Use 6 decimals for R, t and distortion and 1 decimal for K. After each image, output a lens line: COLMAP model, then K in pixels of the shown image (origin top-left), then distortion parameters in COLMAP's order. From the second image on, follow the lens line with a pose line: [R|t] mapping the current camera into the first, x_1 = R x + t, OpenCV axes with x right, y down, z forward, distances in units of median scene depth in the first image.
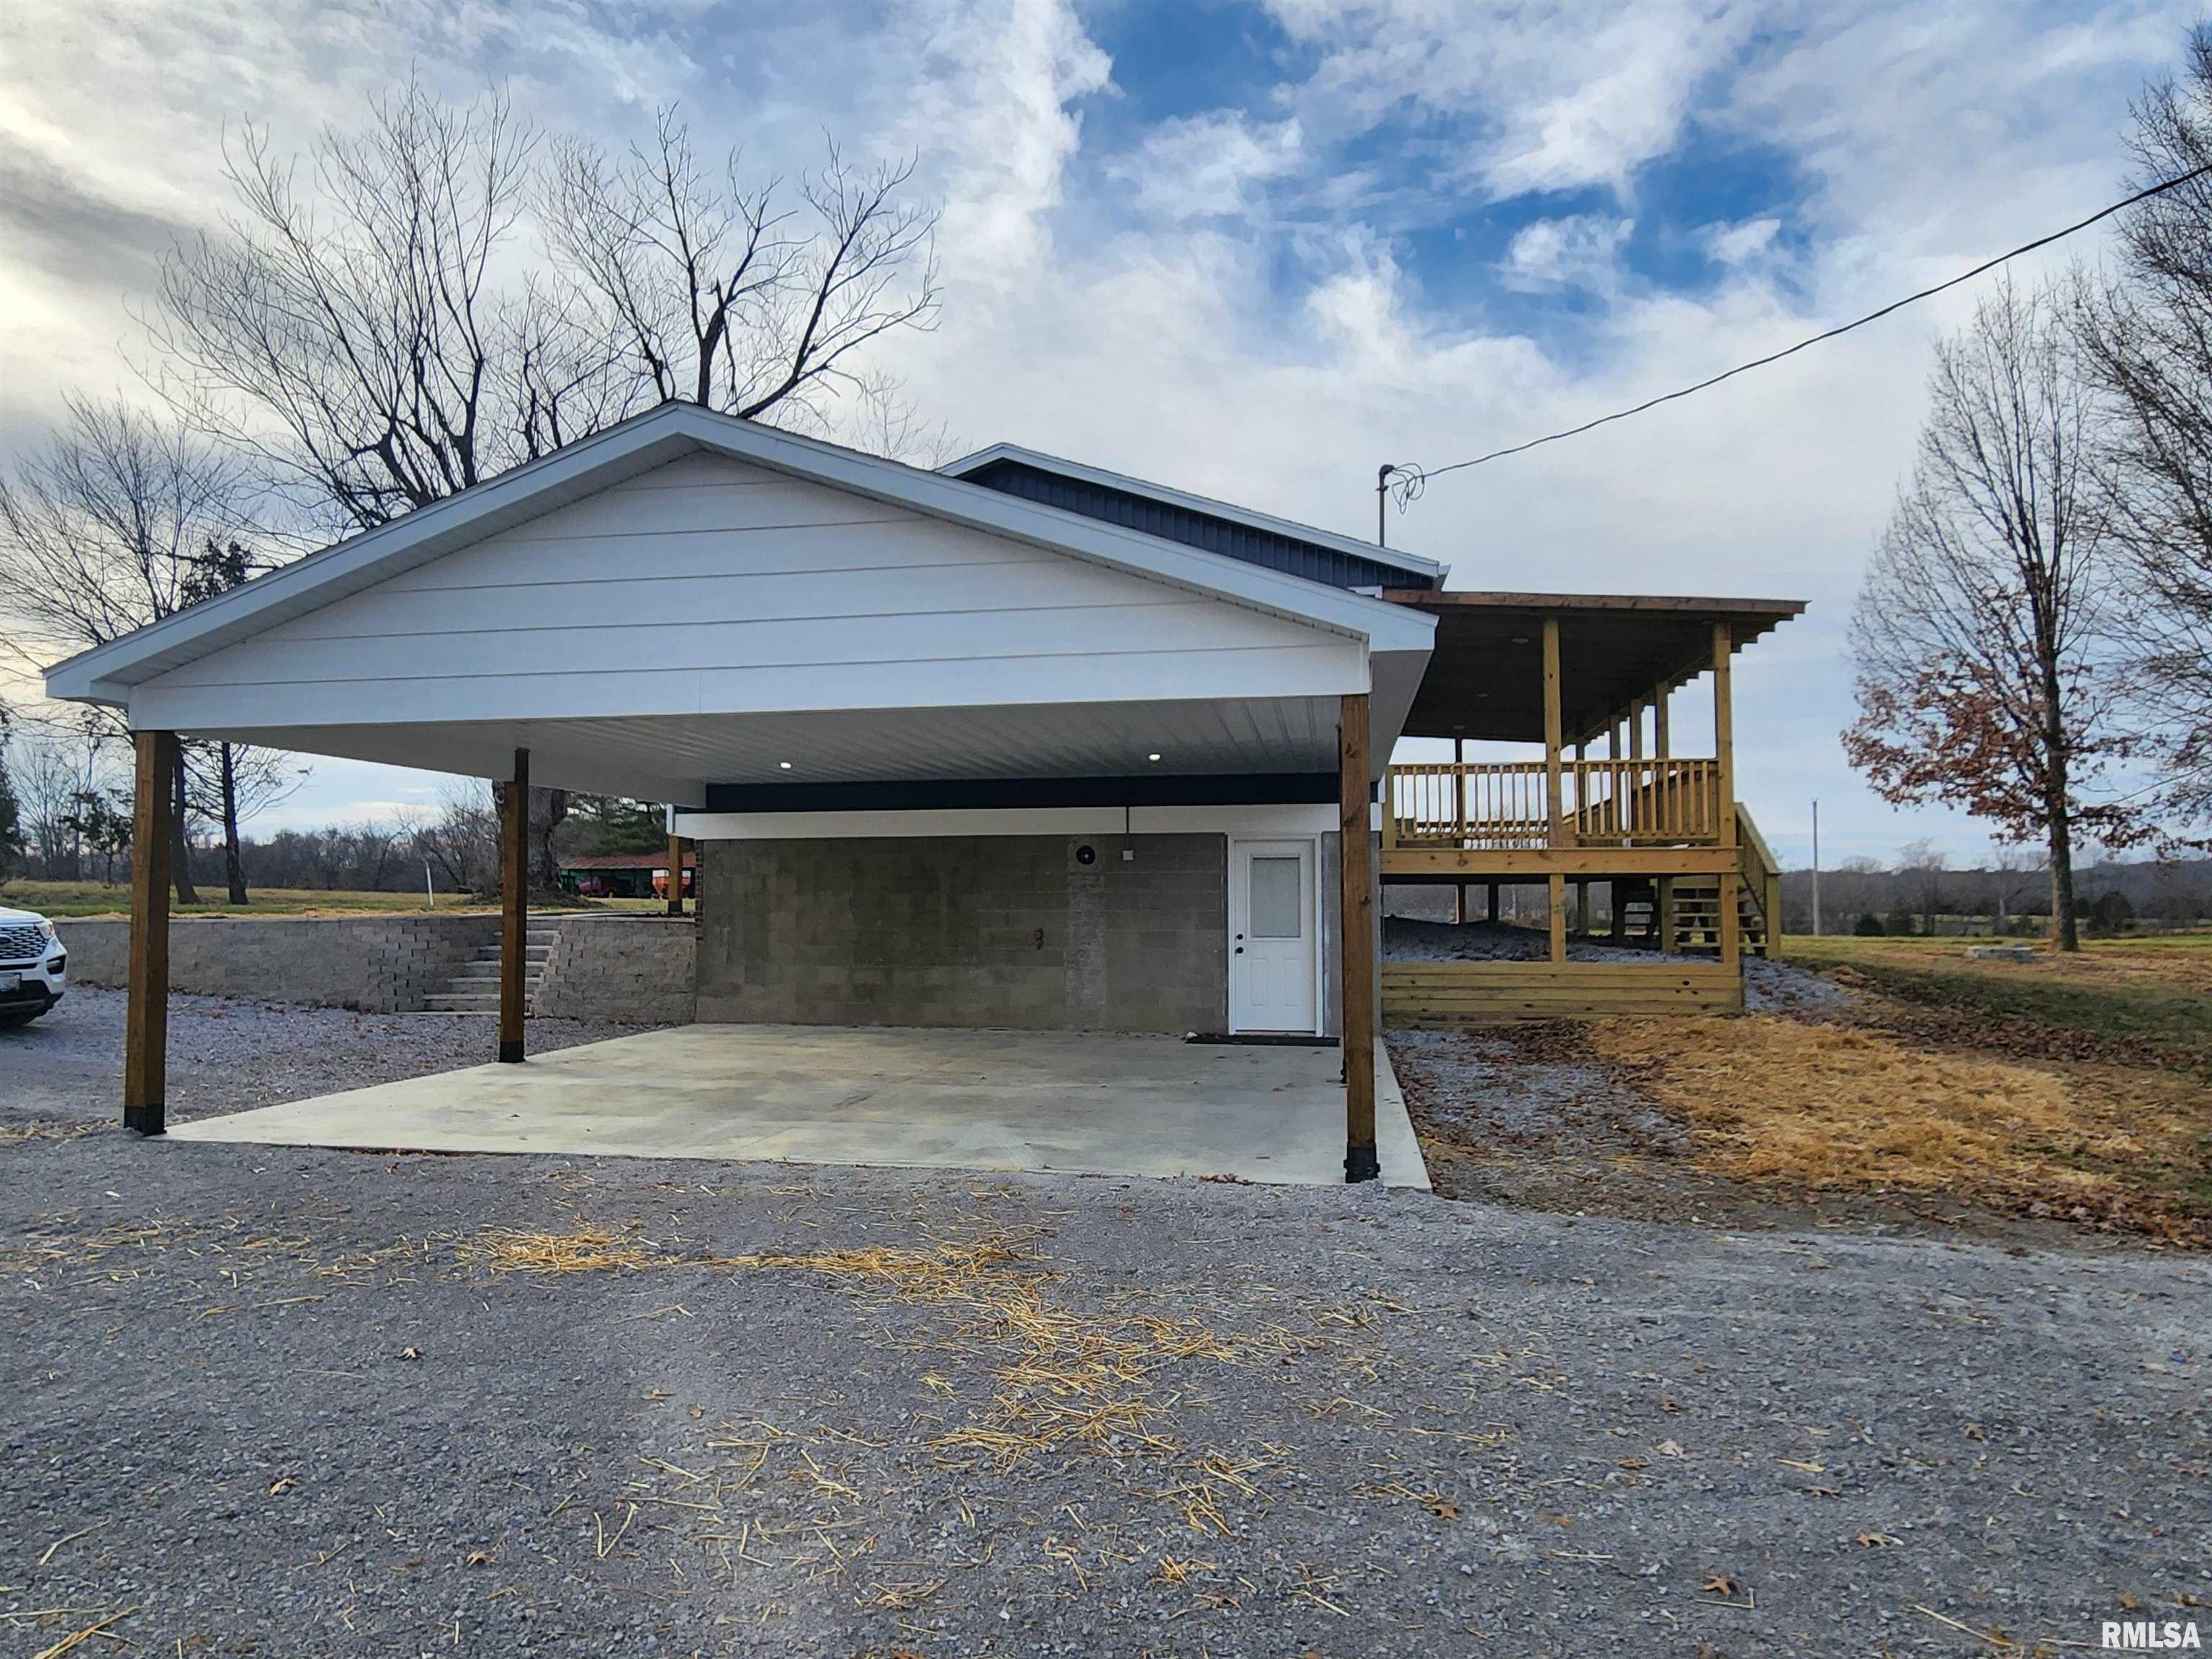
lens RADIAL K [[1330.0, 0, 1106.0], [0, 1330.0, 829.5], [0, 0, 1]] dist [0.003346, -0.001412]
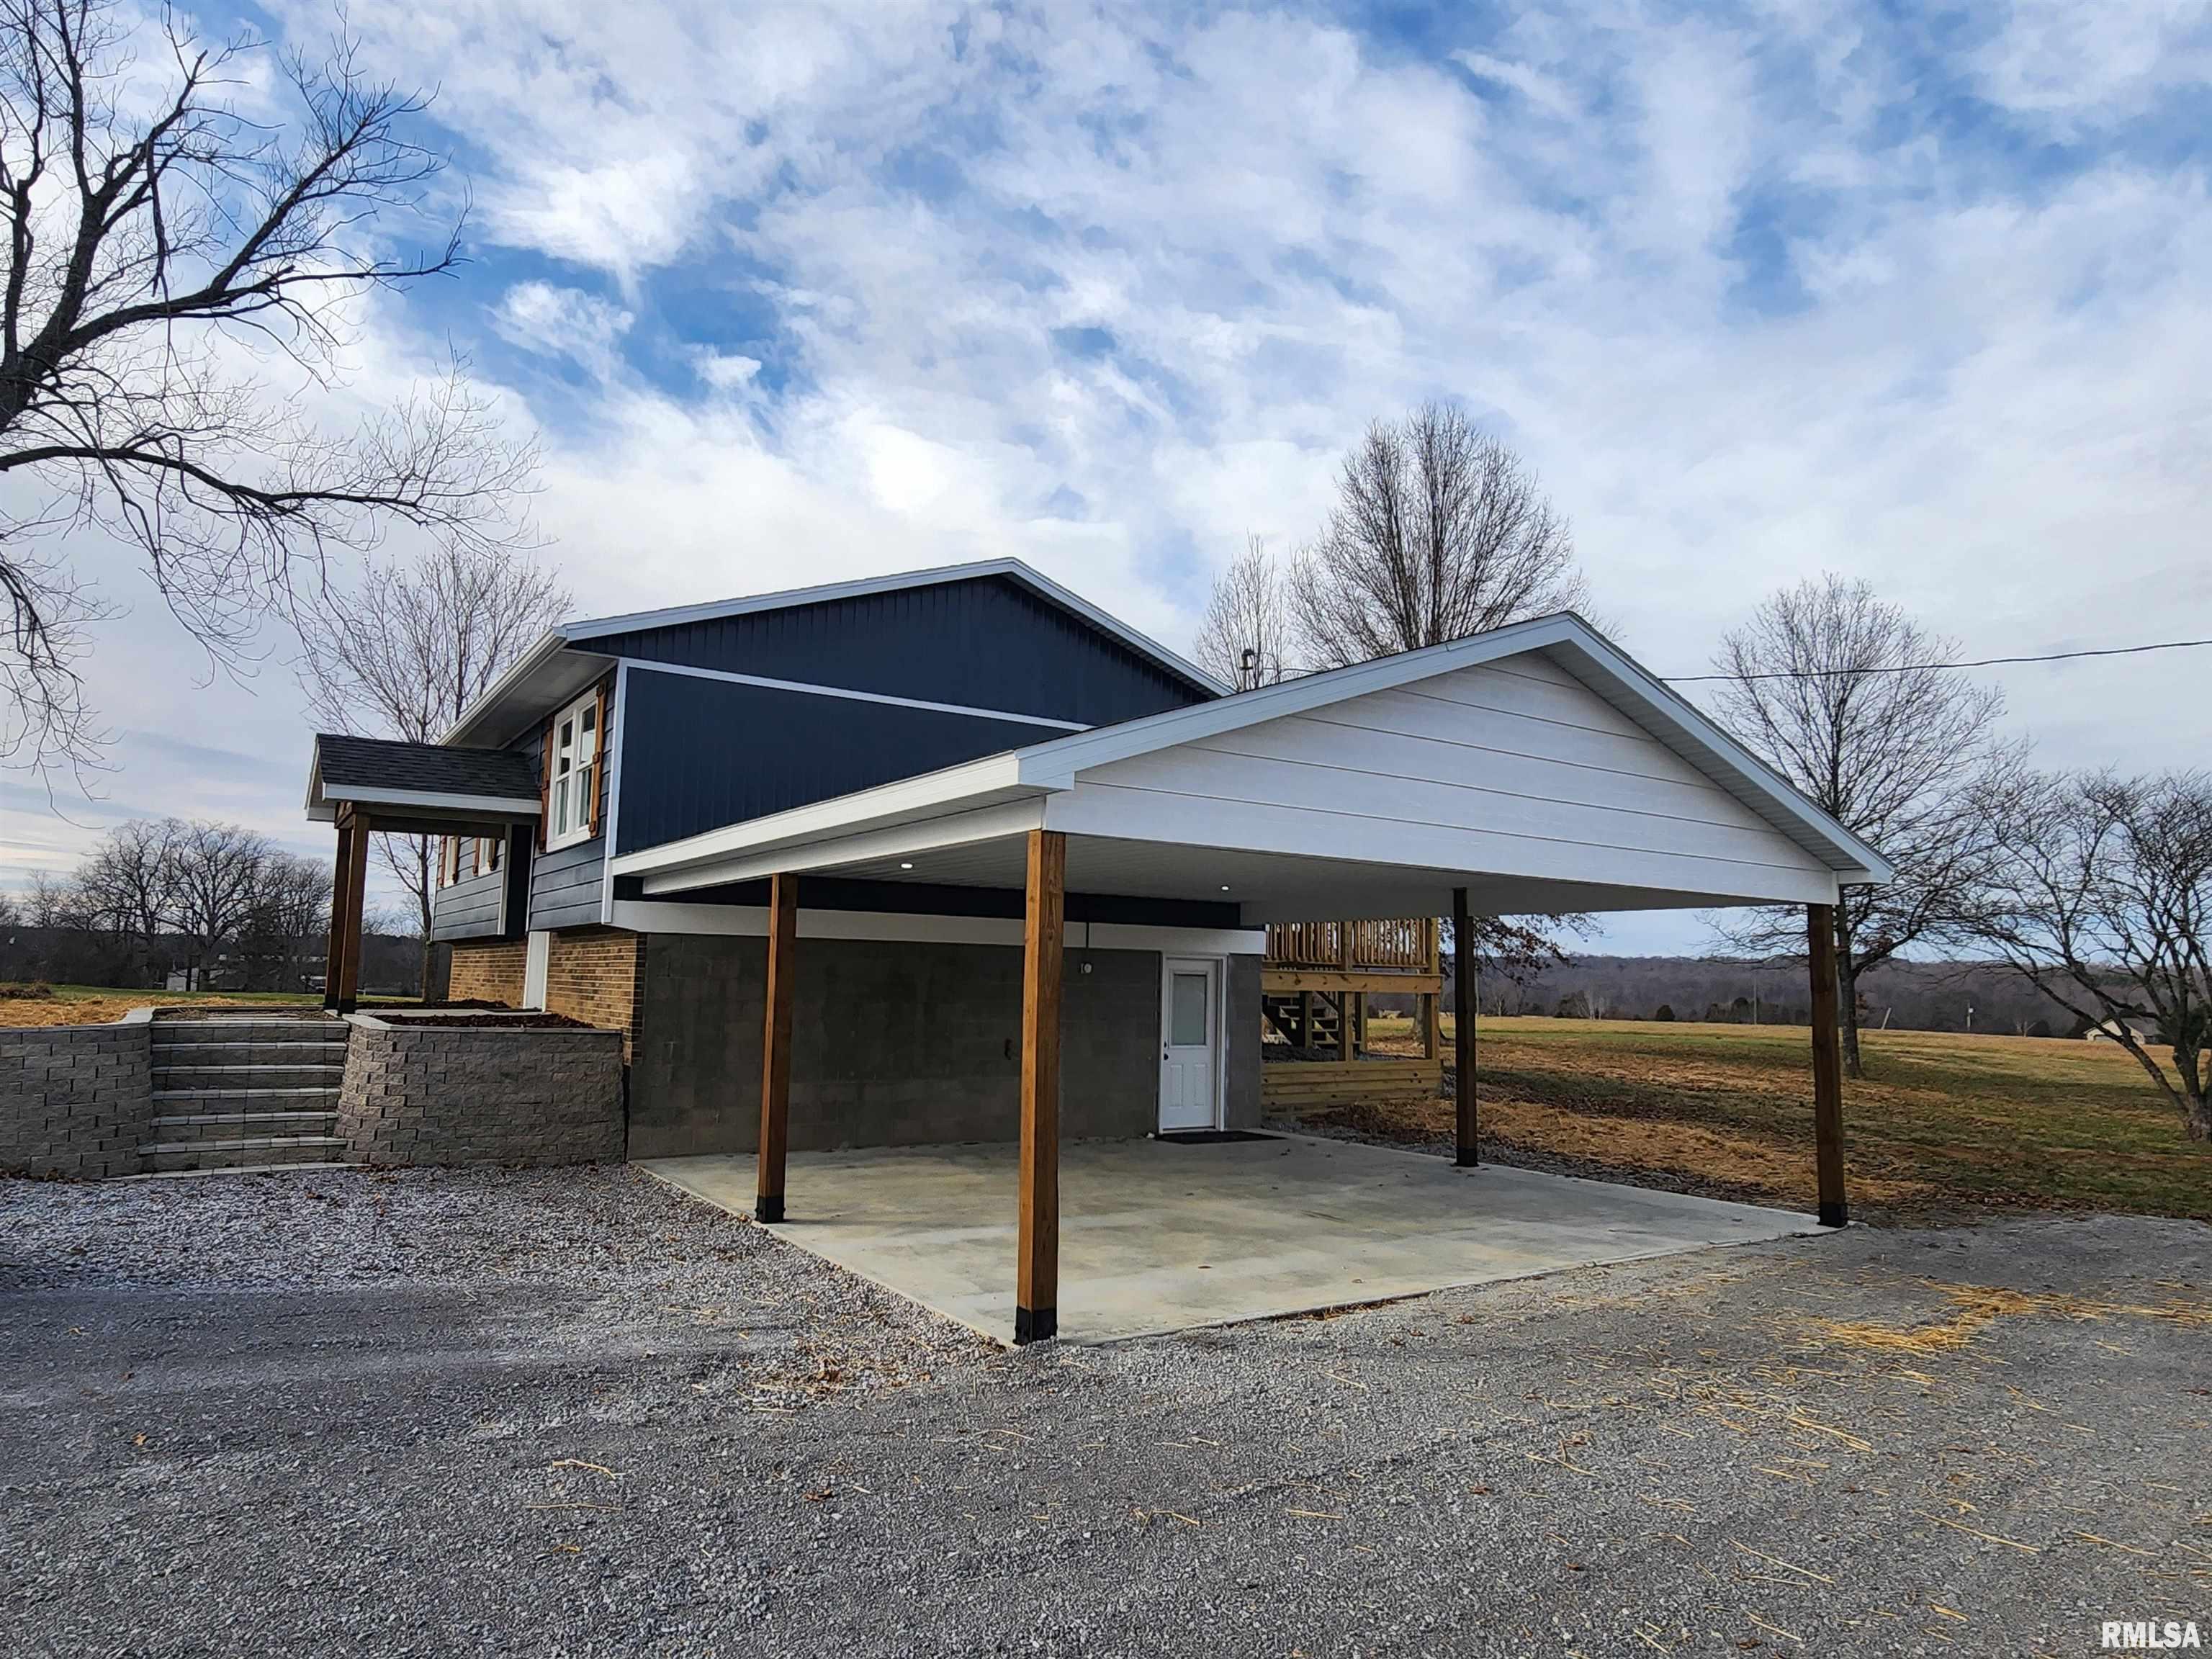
lens RADIAL K [[1330.0, 0, 1106.0], [0, 1330.0, 829.5], [0, 0, 1]] dist [0.003346, -0.001412]
pose [[0.720757, 0.096165, 0.686485, -0.675233], [-0.058597, 0.995238, -0.077894, -0.008870], [-0.690707, 0.015916, 0.722960, 0.207288]]
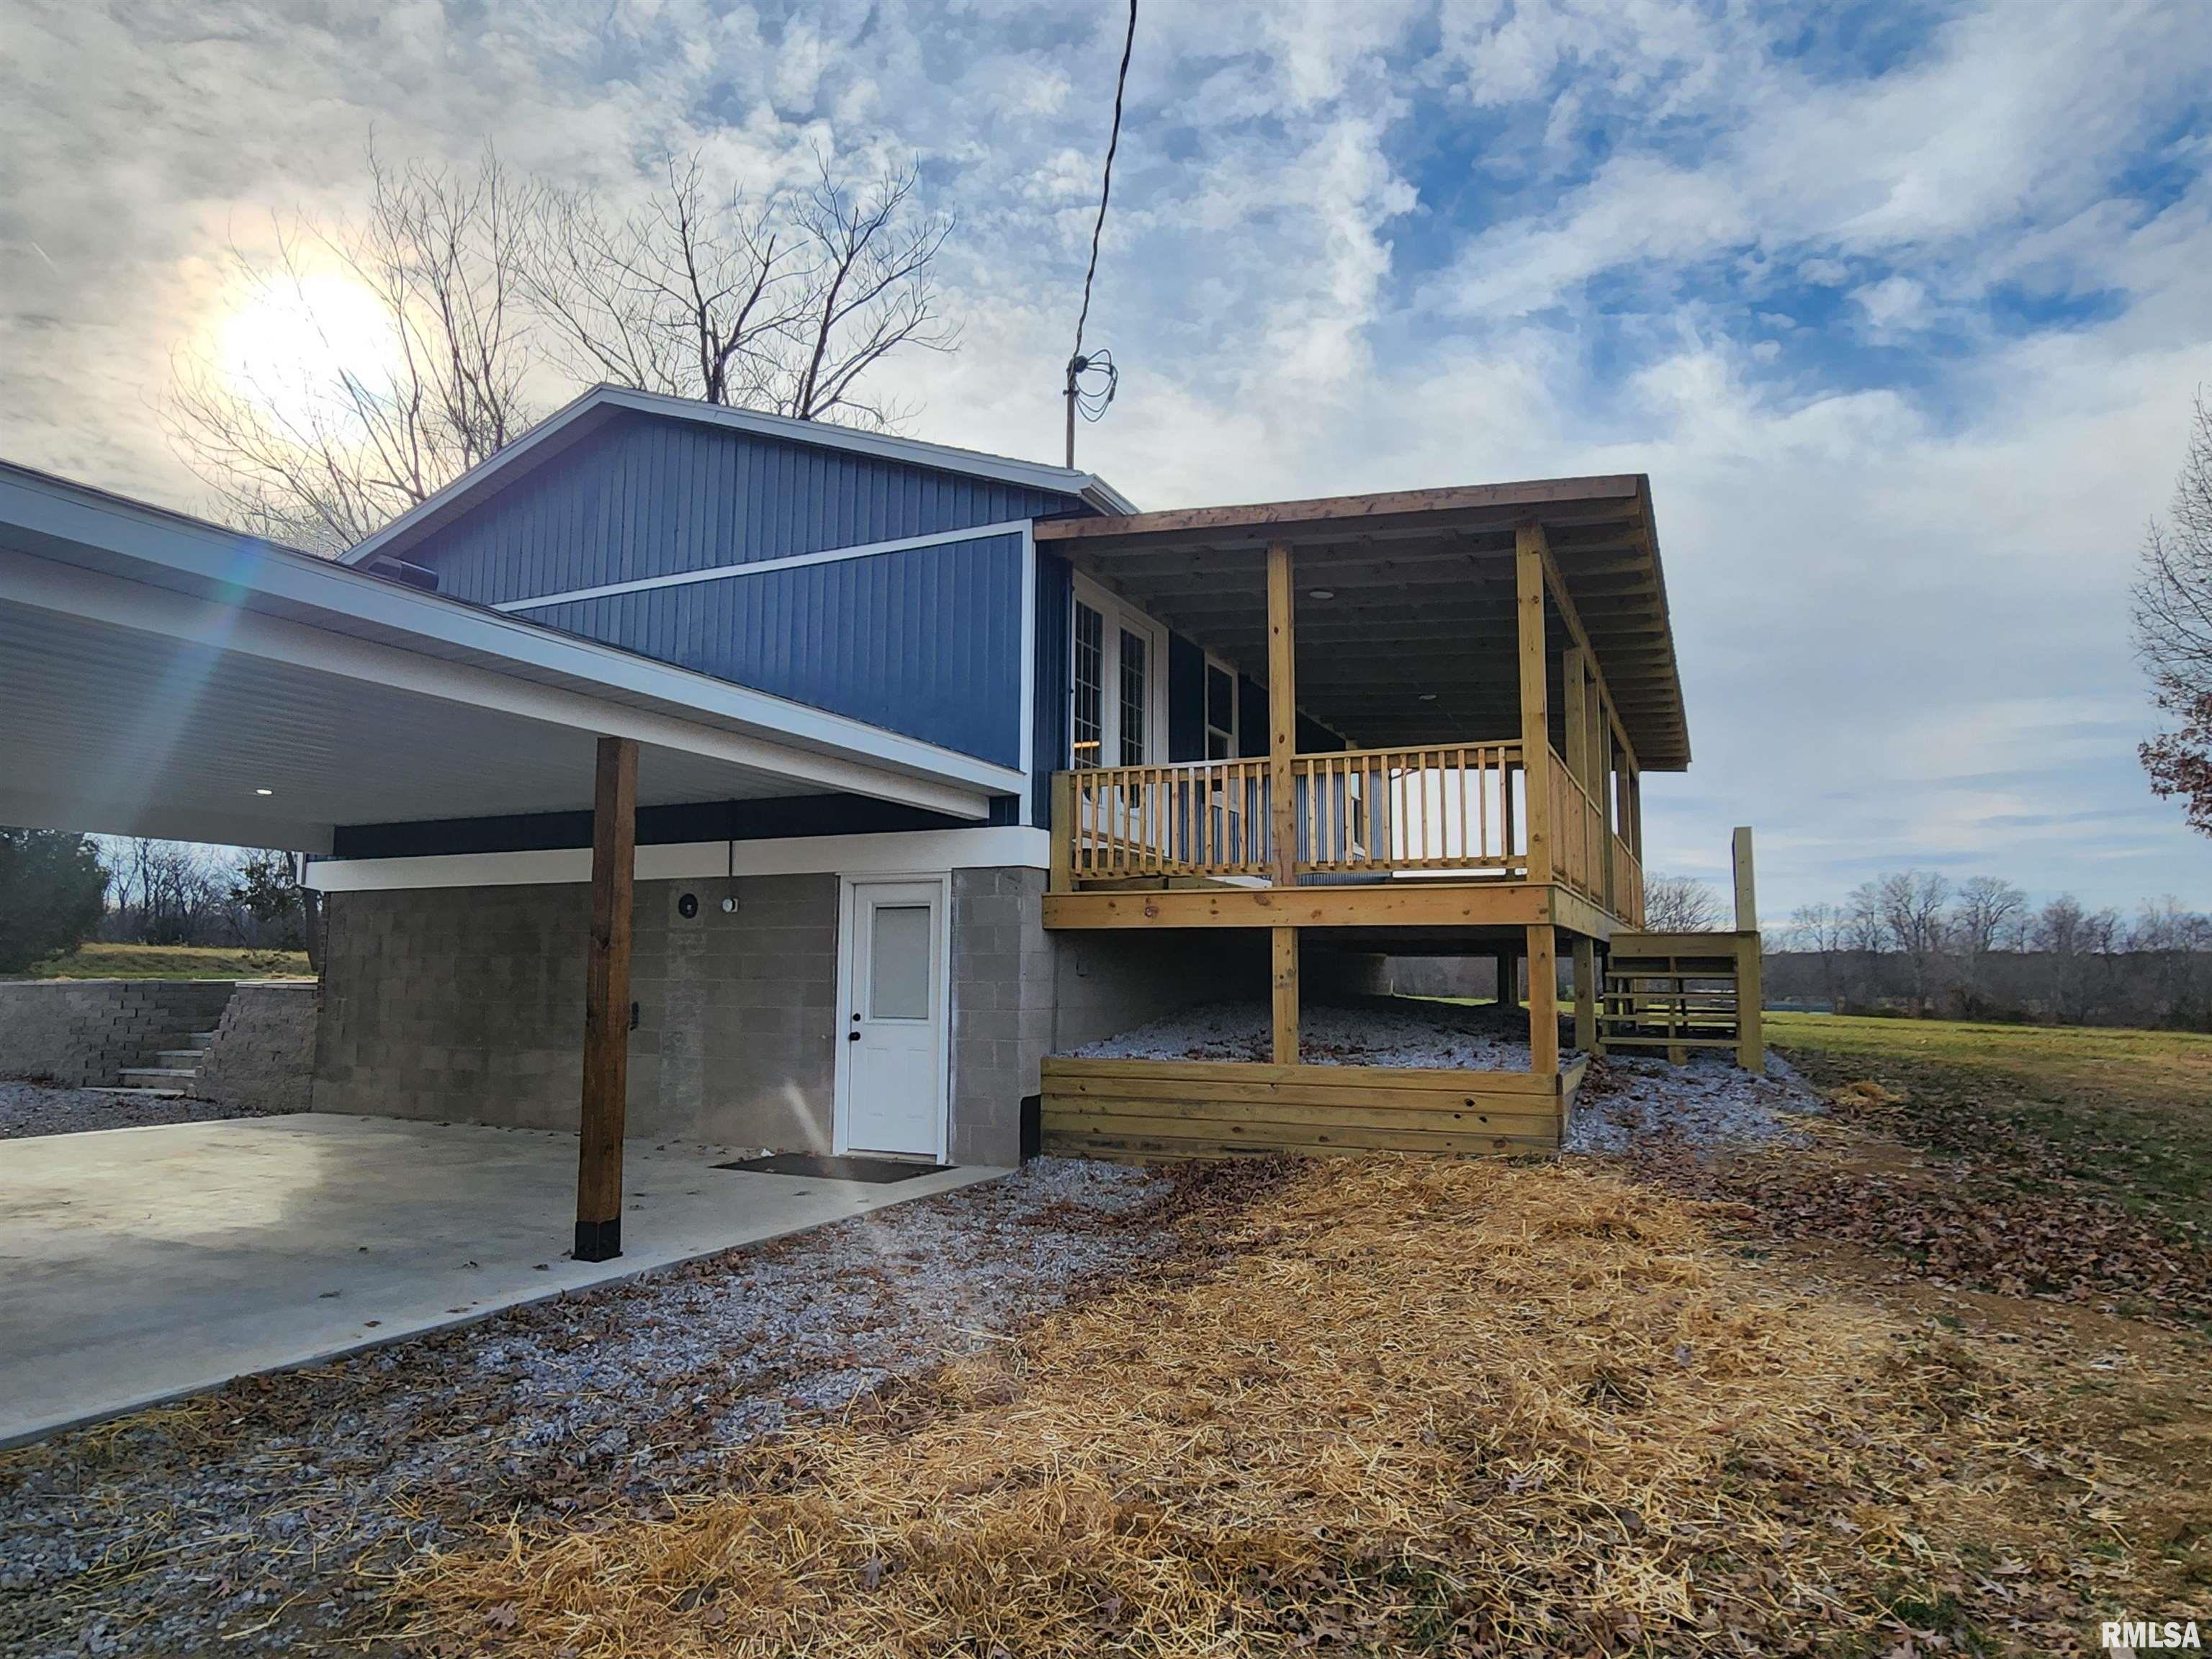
lens RADIAL K [[1247.3, 0, 1135.4], [0, 1247.3, 828.8], [0, 0, 1]] dist [0.003197, -0.000358]
pose [[0.971905, -0.021785, -0.234364, 0.380610], [0.008038, 0.998199, -0.059453, 0.019155], [0.235237, 0.055899, 0.970329, 0.353250]]
